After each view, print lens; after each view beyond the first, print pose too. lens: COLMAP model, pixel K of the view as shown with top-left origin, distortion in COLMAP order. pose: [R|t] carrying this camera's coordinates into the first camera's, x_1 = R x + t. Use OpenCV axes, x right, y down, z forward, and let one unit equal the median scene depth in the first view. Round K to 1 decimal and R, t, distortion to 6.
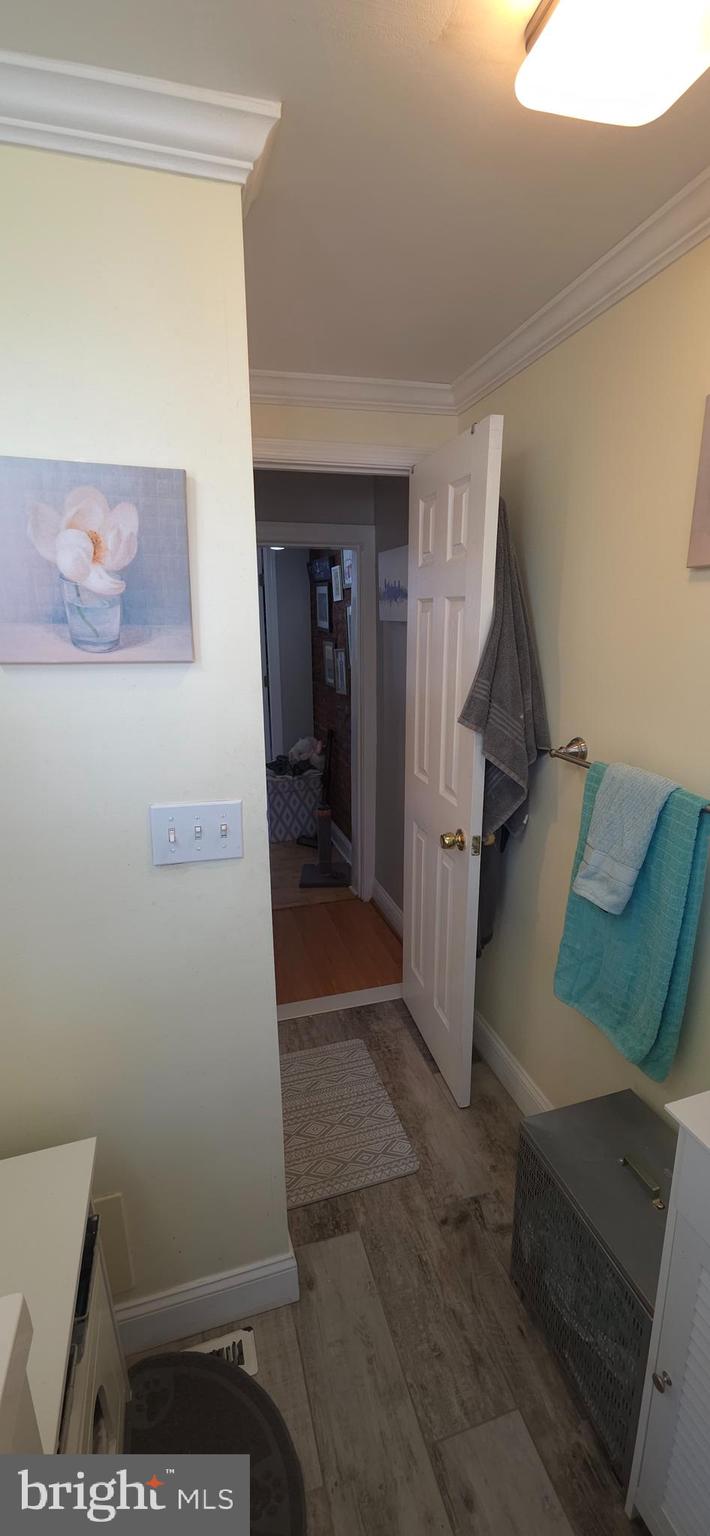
lens RADIAL K [[606.5, 0, 358.1], [0, 606.5, 765.5], [0, 0, 1]] dist [0.008243, -0.005767]
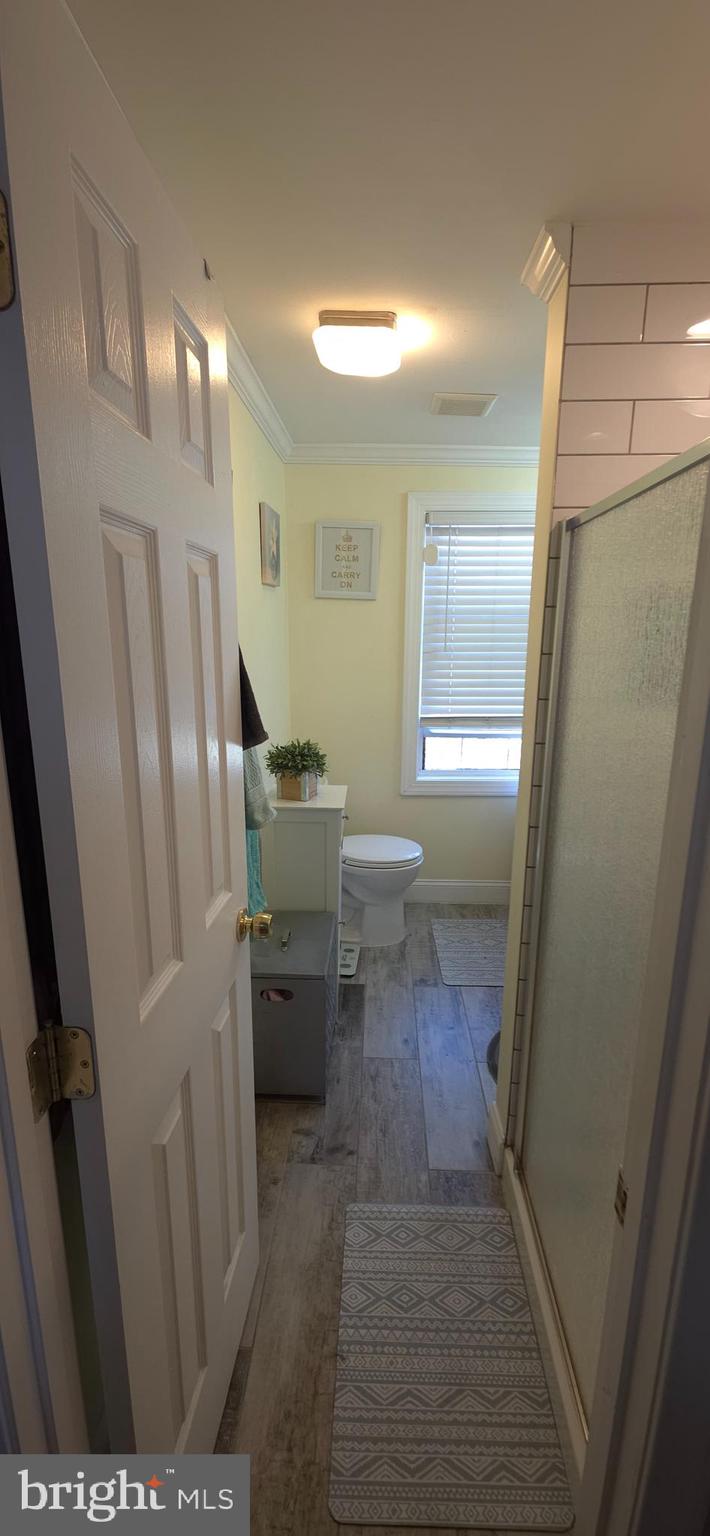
lens RADIAL K [[606.5, 0, 358.1], [0, 606.5, 765.5], [0, 0, 1]] dist [0.008243, -0.005767]
pose [[-0.945616, -0.070211, 0.317617, -0.178582], [0.079466, 0.896980, 0.434869, -0.371495], [-0.315429, 0.436459, -0.842620, 1.692262]]
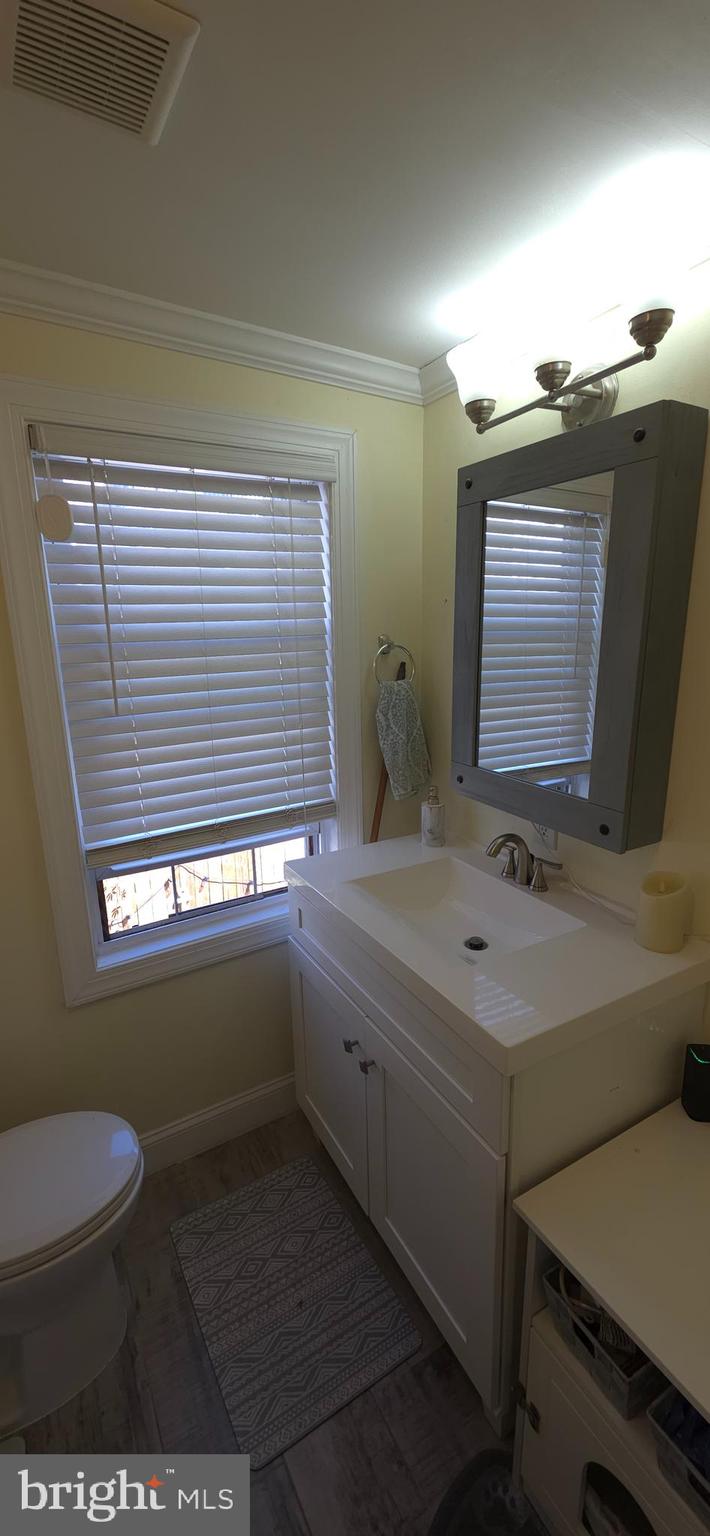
lens RADIAL K [[606.5, 0, 358.1], [0, 606.5, 765.5], [0, 0, 1]] dist [0.008243, -0.005767]
pose [[-0.973399, 0.083371, -0.213410, 0.044348], [-0.020218, 0.896557, 0.442466, -0.196629], [0.228223, 0.435011, -0.871022, 0.762276]]
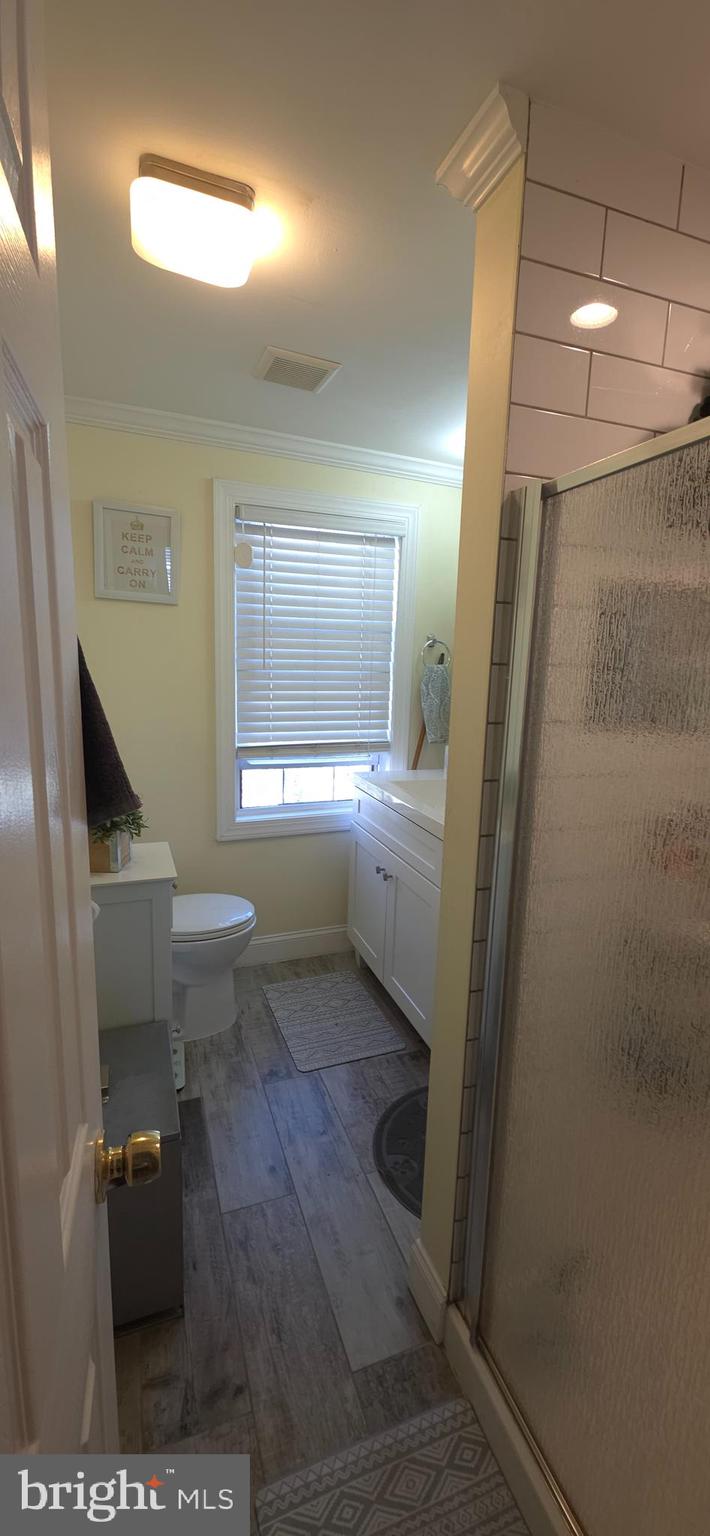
lens RADIAL K [[606.5, 0, 358.1], [0, 606.5, 765.5], [0, 0, 1]] dist [0.008243, -0.005767]
pose [[-0.997740, -0.009096, -0.066580, 0.054536], [-0.035522, 0.912443, 0.407659, -0.277201], [0.057042, 0.409103, -0.910703, 1.440621]]
